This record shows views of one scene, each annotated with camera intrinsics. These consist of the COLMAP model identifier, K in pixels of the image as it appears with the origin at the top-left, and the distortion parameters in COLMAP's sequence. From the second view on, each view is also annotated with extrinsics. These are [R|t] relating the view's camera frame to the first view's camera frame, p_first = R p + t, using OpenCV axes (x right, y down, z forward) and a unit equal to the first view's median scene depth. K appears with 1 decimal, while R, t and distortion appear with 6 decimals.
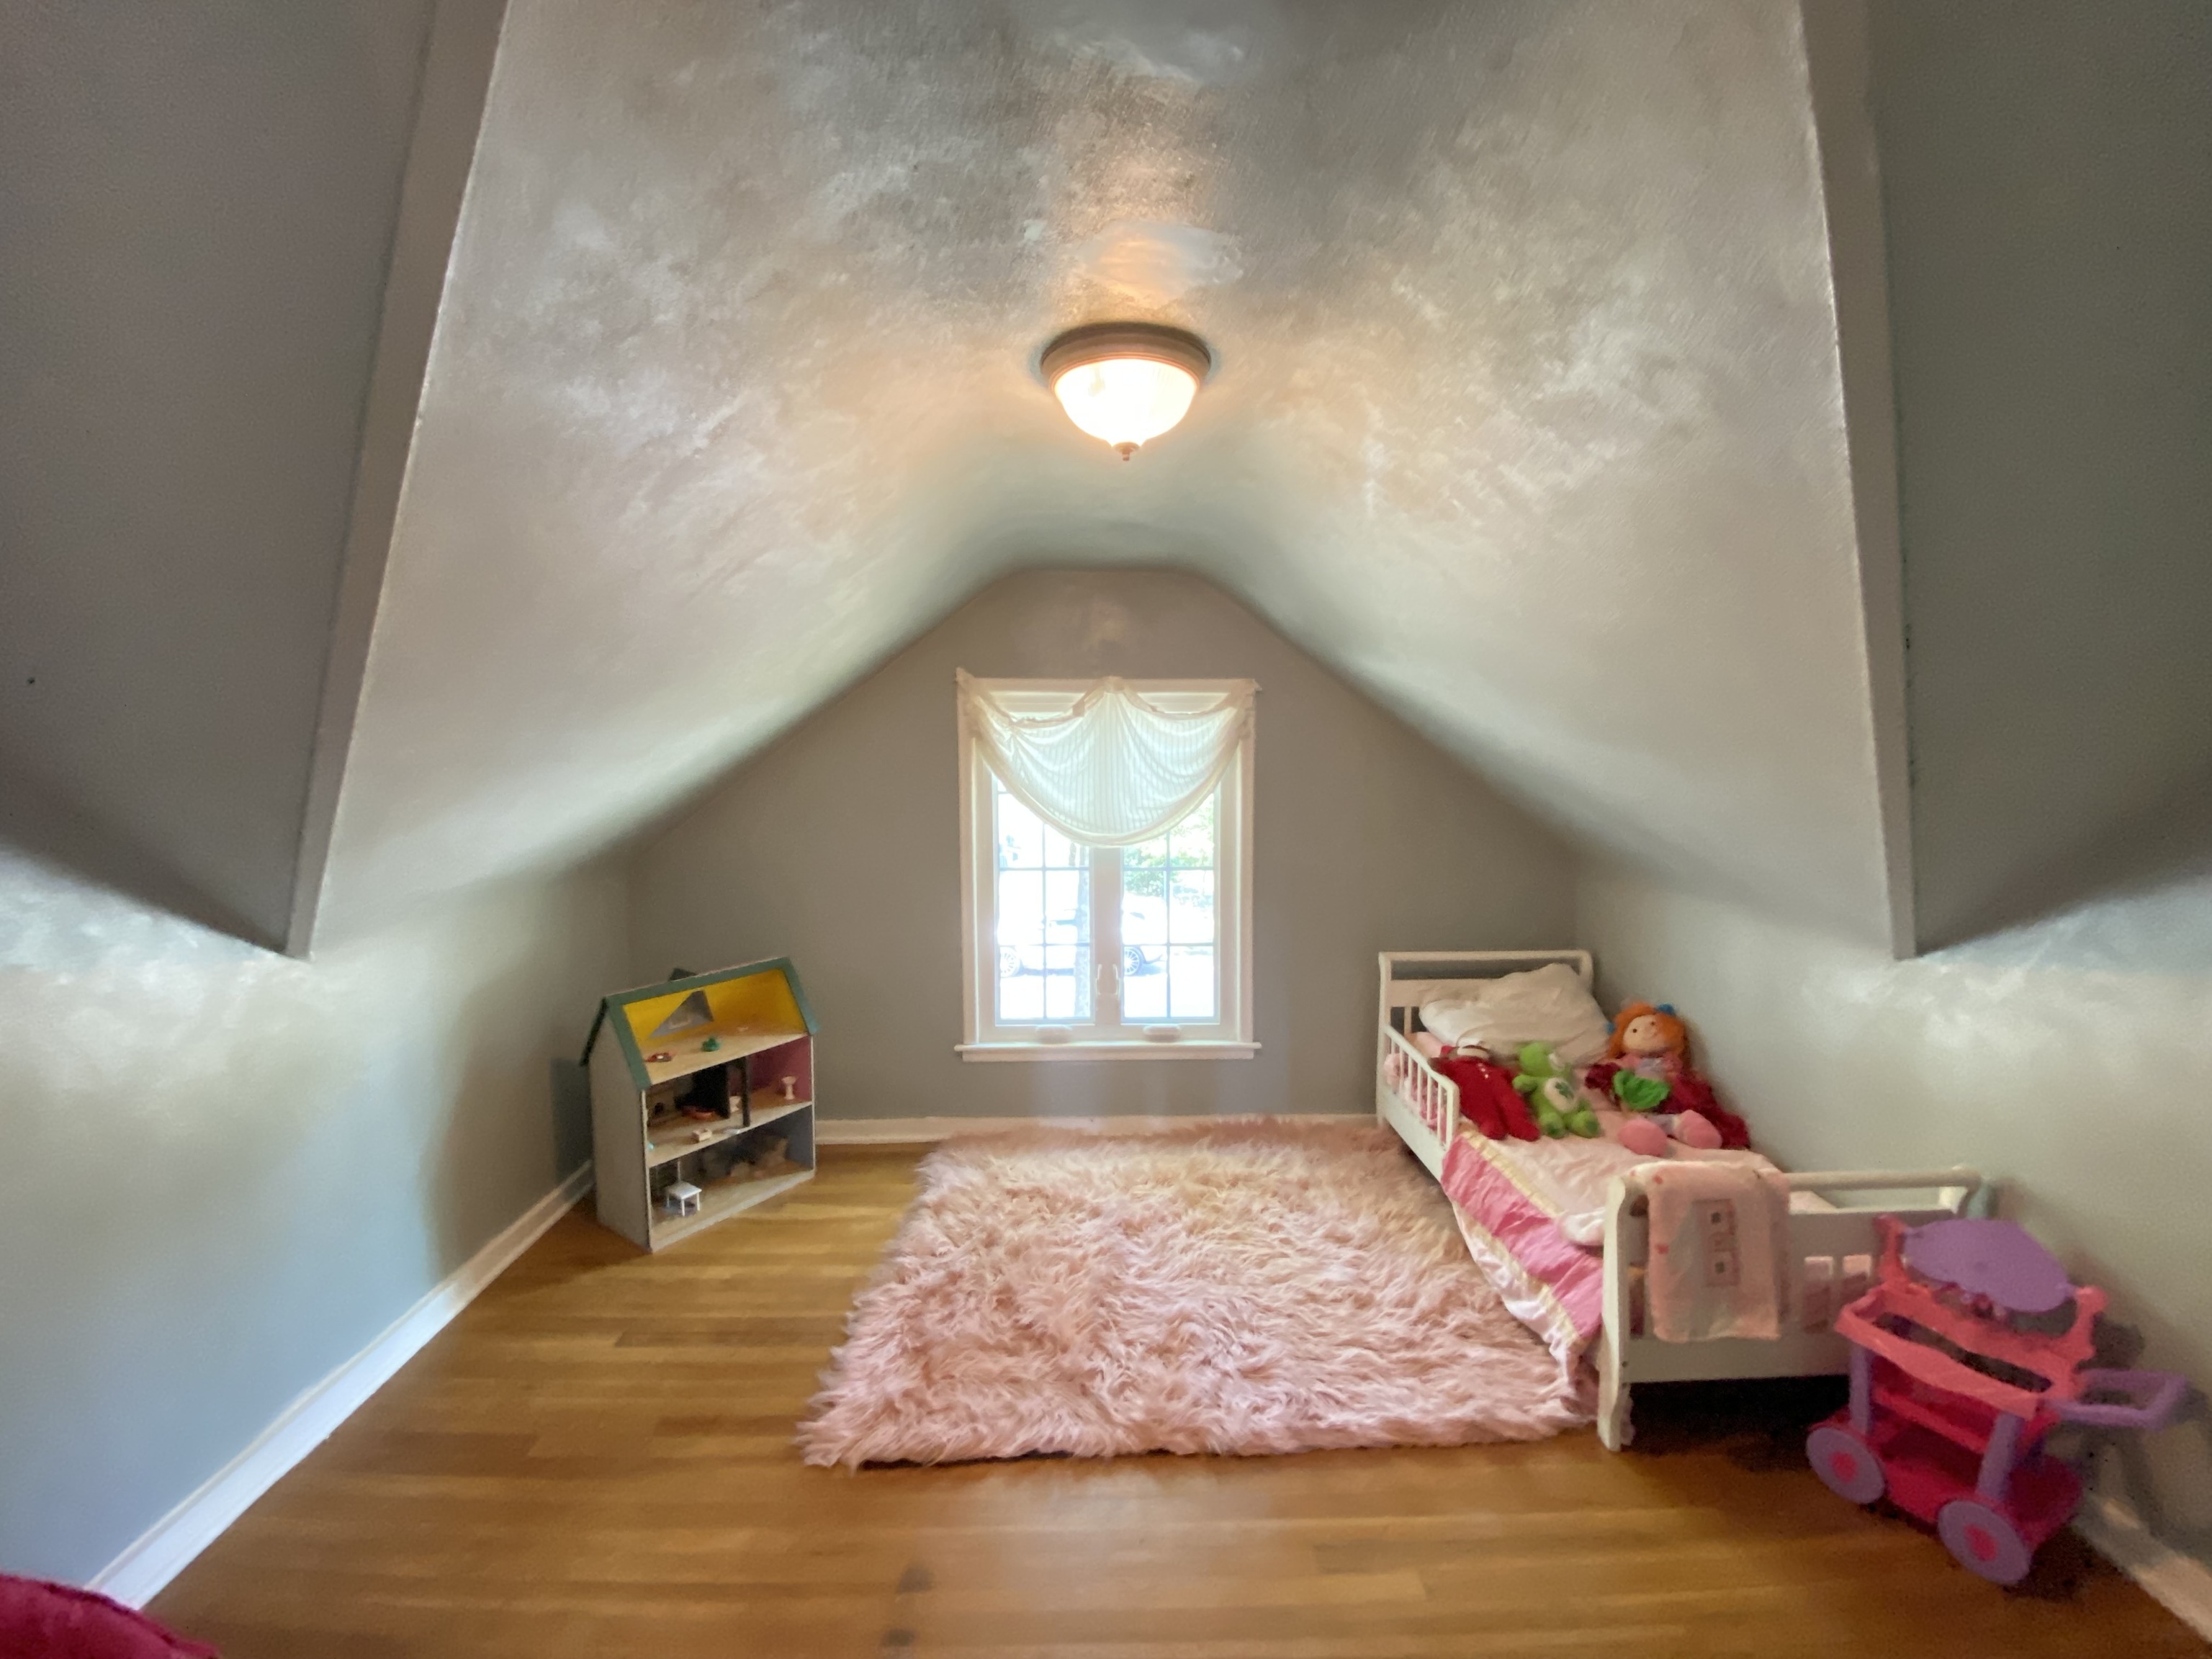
lens RADIAL K [[880.7, 0, 1104.6], [0, 880.7, 829.7], [0, 0, 1]] dist [-0.017776, -0.003580]
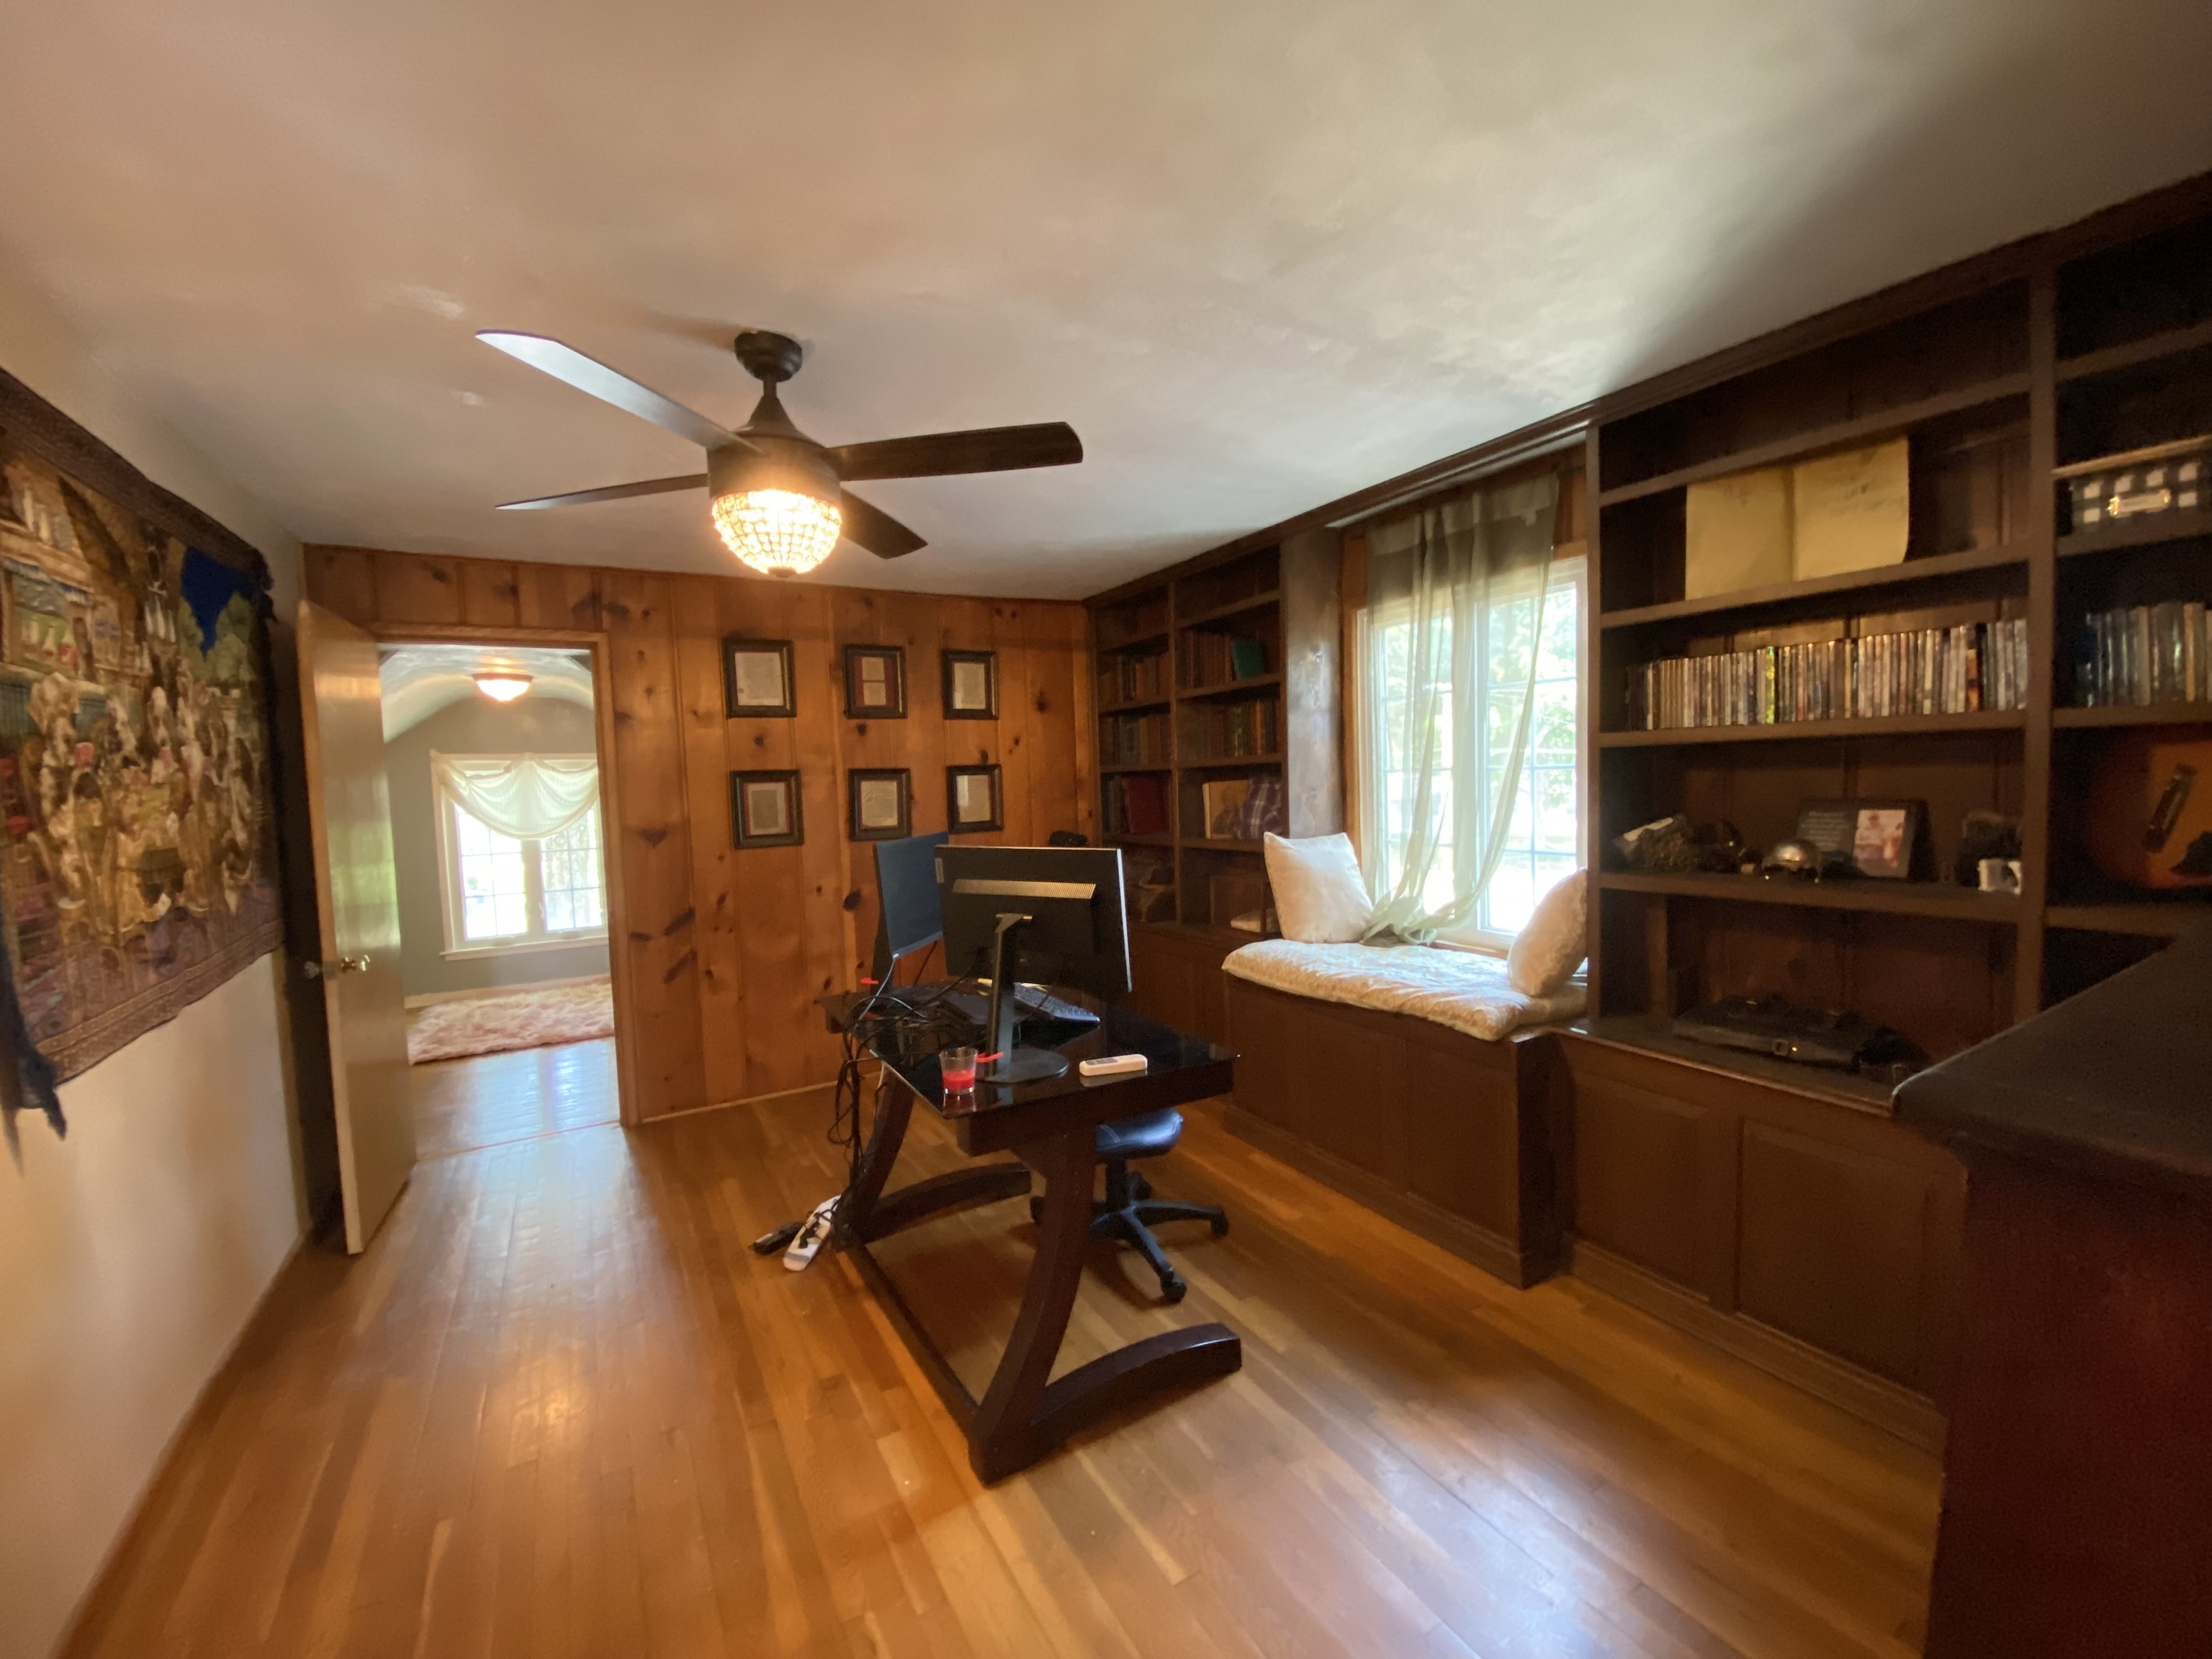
lens RADIAL K [[893.8, 0, 1104.5], [0, 893.8, 832.7], [0, 0, 1]] dist [0.007568, -0.014701]
pose [[0.868265, -0.049455, 0.493630, 0.131062], [0.046943, 0.998744, 0.017491, 0.028948], [-0.493875, 0.007985, 0.869496, -1.344645]]
